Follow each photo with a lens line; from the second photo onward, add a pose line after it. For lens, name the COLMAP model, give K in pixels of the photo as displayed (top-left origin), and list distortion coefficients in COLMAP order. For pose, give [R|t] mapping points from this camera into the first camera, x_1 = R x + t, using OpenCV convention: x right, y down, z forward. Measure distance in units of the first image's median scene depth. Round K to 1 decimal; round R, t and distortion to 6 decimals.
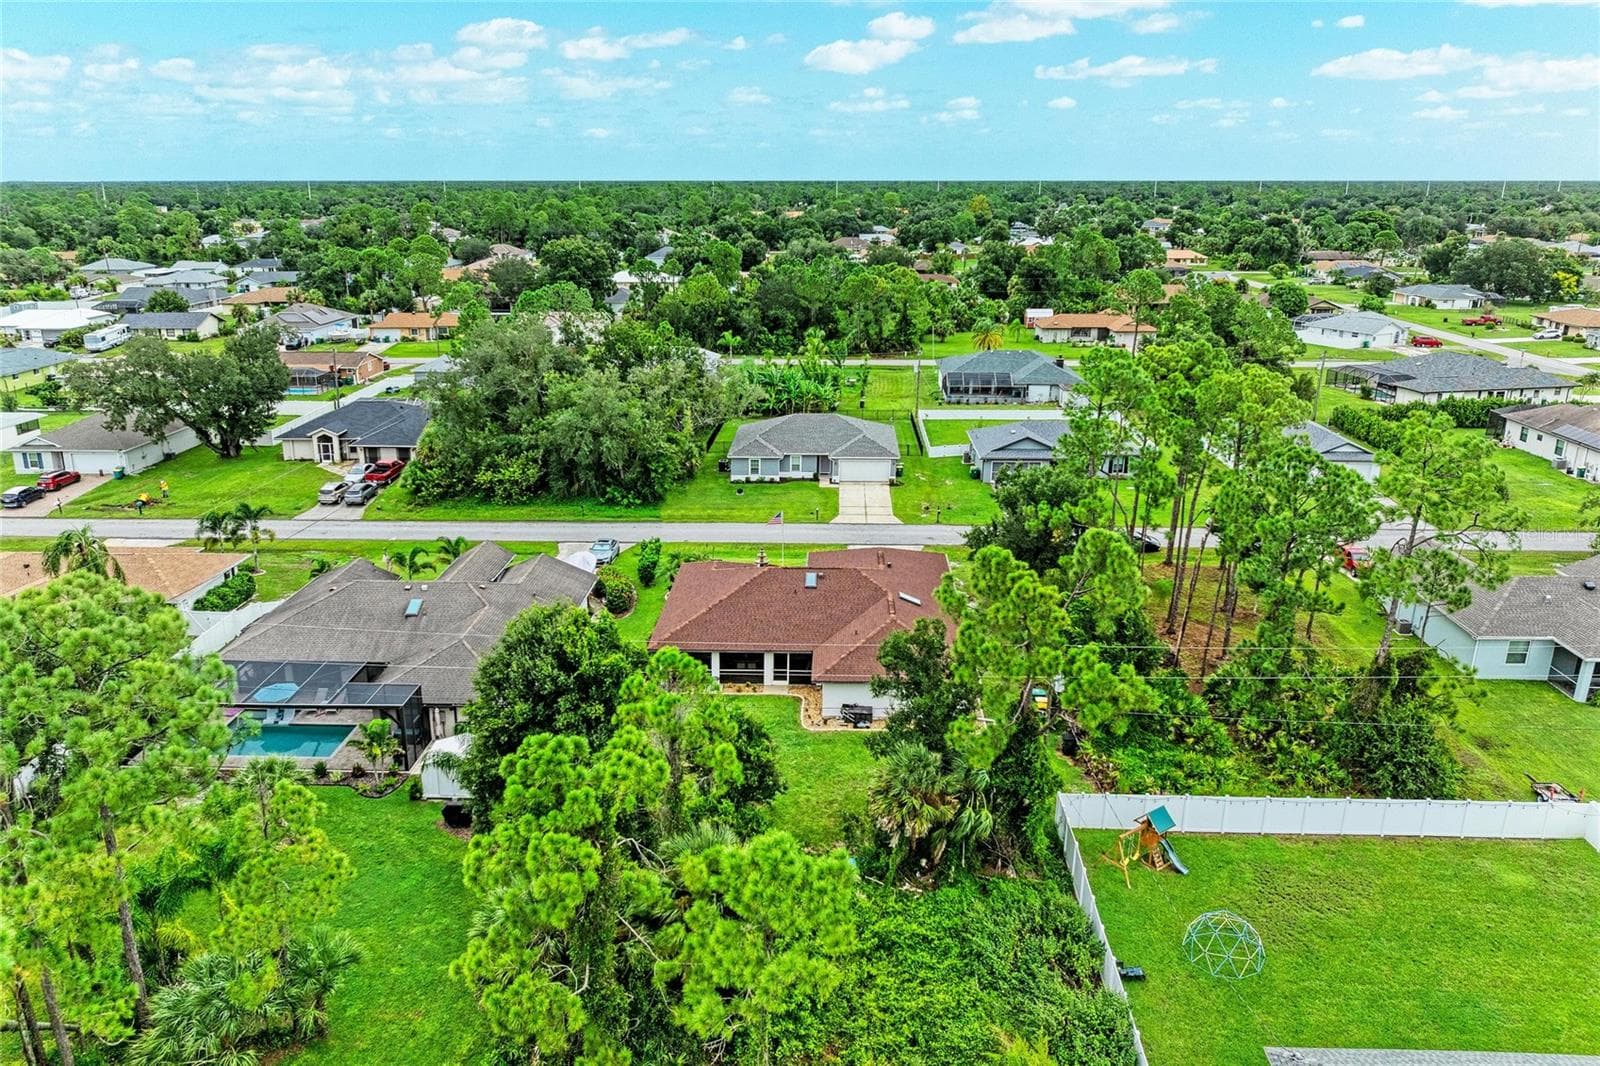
lens RADIAL K [[1298.7, 0, 829.9], [0, 1298.7, 432.8], [0, 0, 1]] dist [-0.003333, -0.007784]
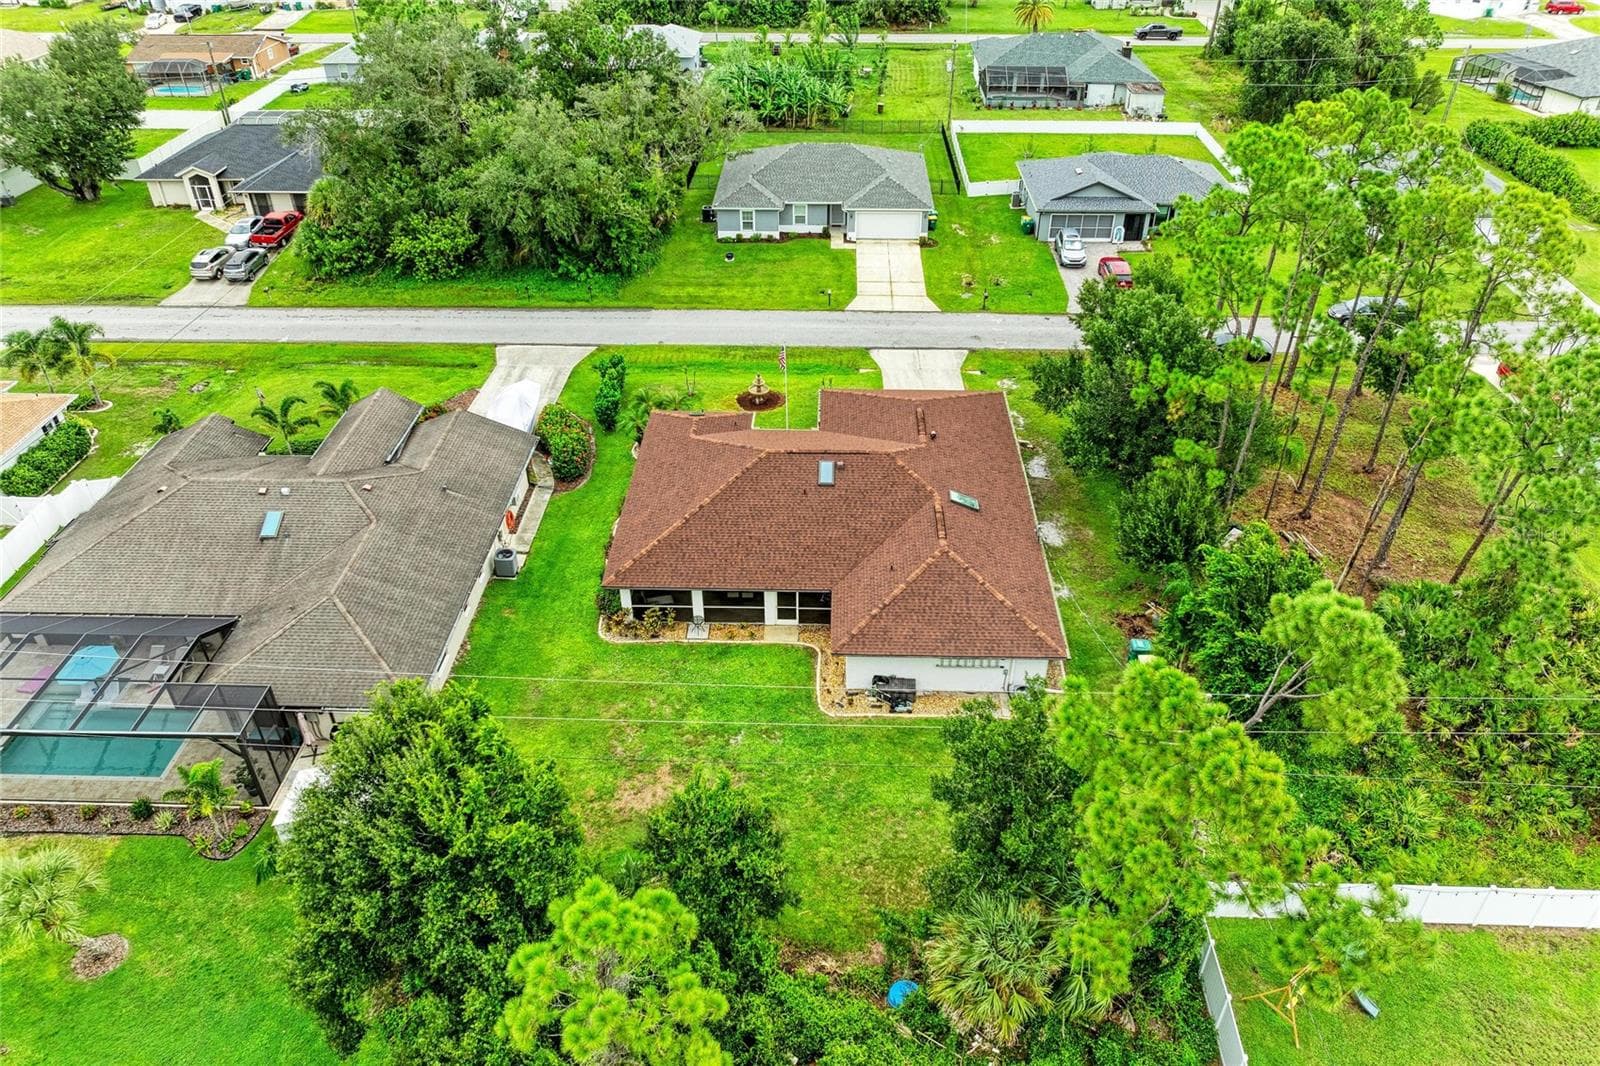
lens RADIAL K [[1086.9, 0, 829.4], [0, 1086.9, 399.2], [0, 0, 1]] dist [-0.025986, 0.023734]
pose [[0.999977, -0.003951, 0.005571, -0.012861], [0.001716, 0.934851, 0.355035, -0.105963], [-0.006611, -0.355017, 0.934836, 0.351641]]
